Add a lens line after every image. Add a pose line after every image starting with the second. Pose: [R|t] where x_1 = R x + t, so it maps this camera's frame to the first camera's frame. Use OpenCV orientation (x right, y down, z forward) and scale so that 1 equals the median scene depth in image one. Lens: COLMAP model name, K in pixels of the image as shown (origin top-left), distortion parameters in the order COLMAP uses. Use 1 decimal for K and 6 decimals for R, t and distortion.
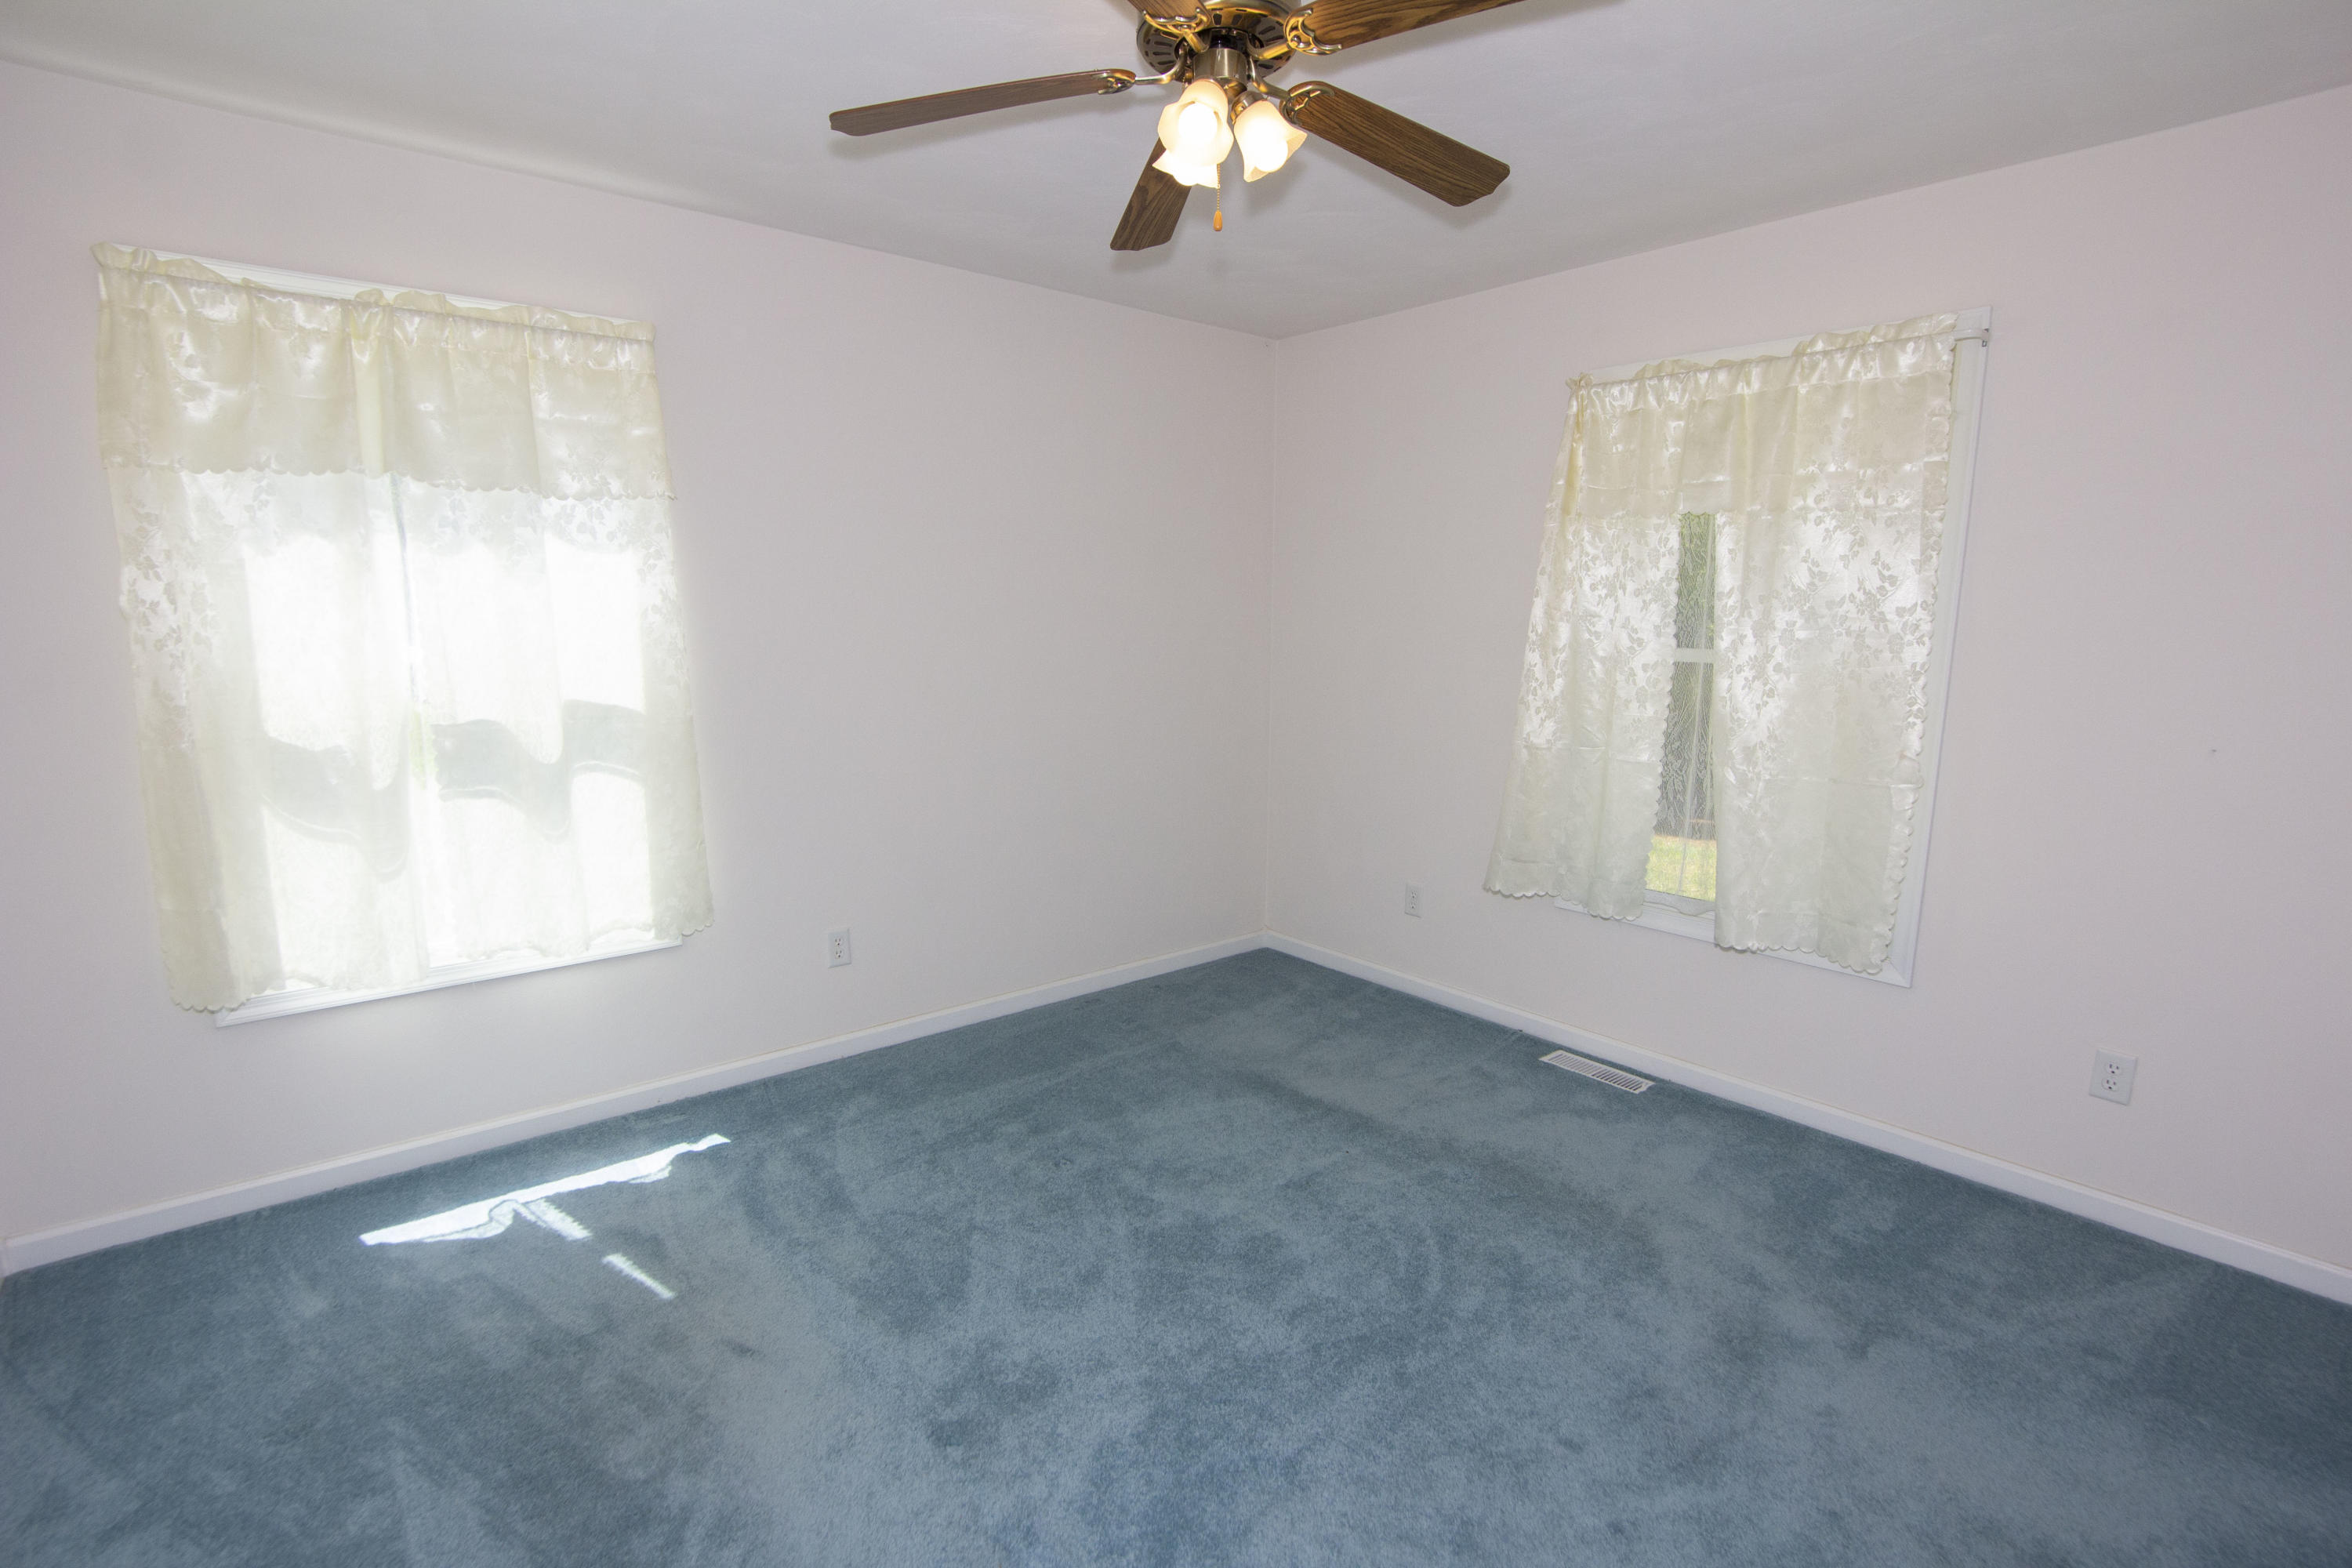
lens RADIAL K [[1101.6, 0, 1173.0], [0, 1101.6, 803.1], [0, 0, 1]] dist [-0.037698, 0.007541]
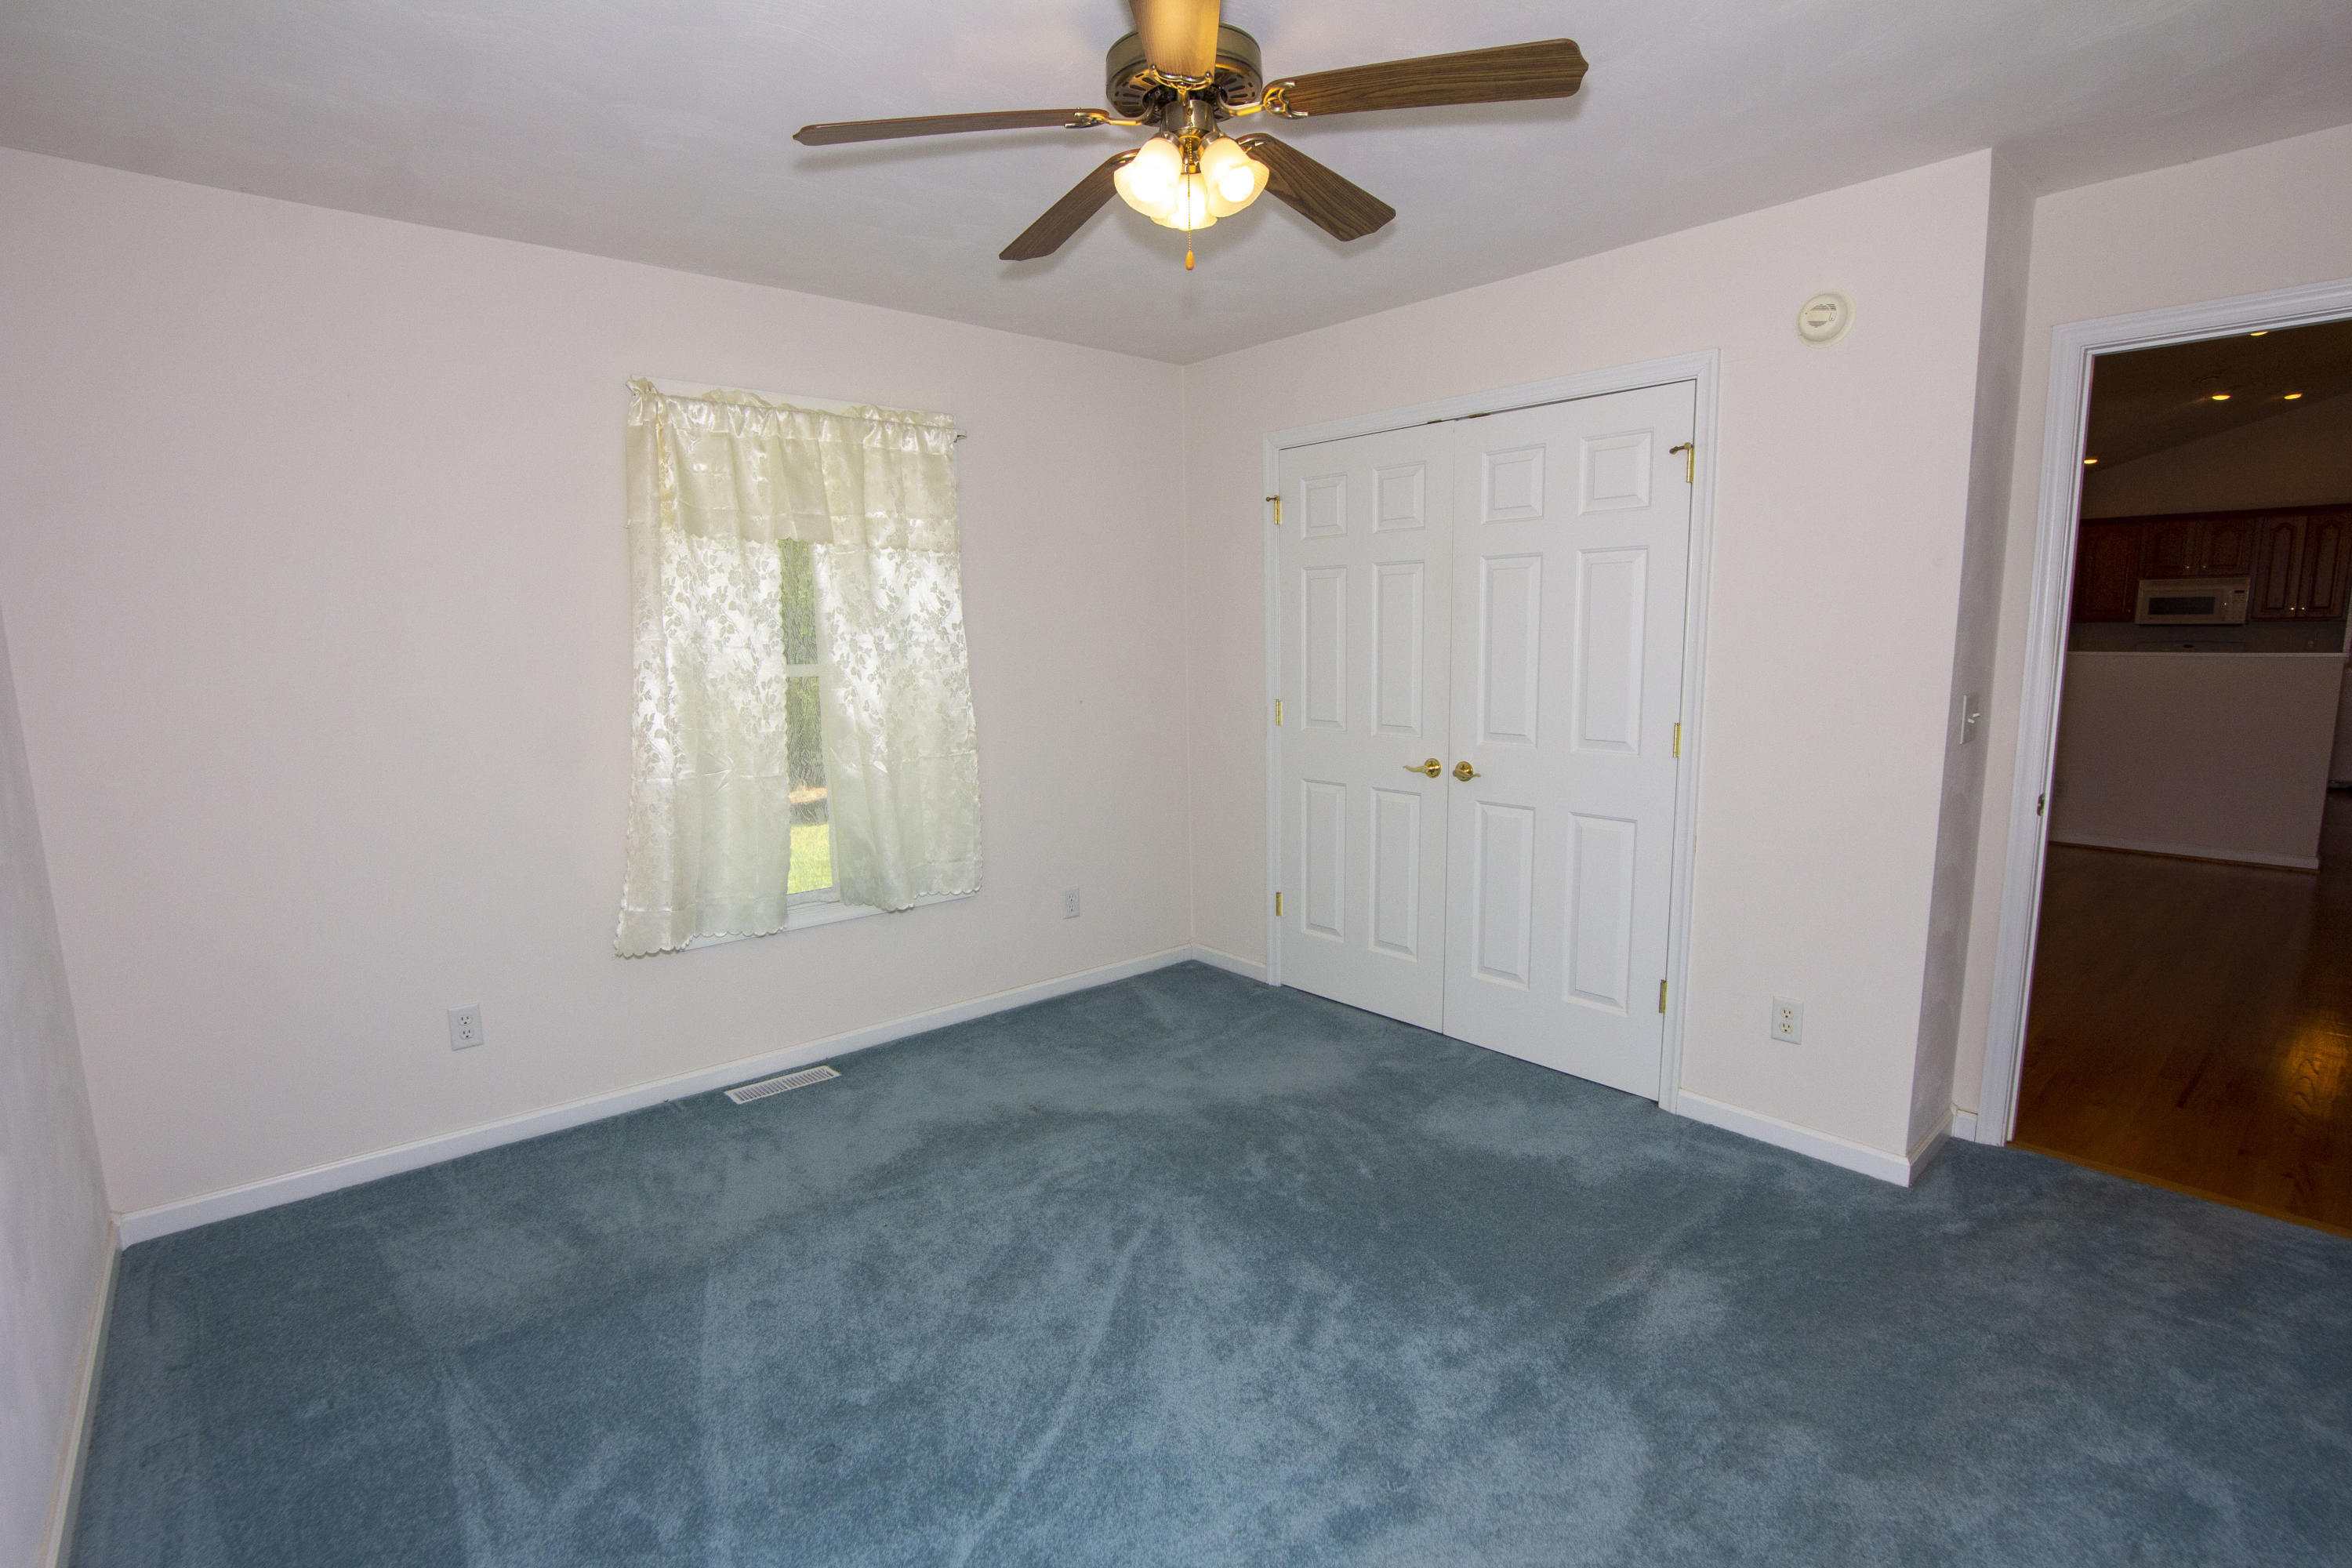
lens RADIAL K [[1101.6, 0, 1173.0], [0, 1101.6, 803.1], [0, 0, 1]] dist [-0.037698, 0.007541]
pose [[-0.015283, -0.164242, 0.986302, -0.634804], [0.185431, 0.968840, 0.164207, -0.117698], [-0.982538, 0.185401, 0.015649, 0.639938]]
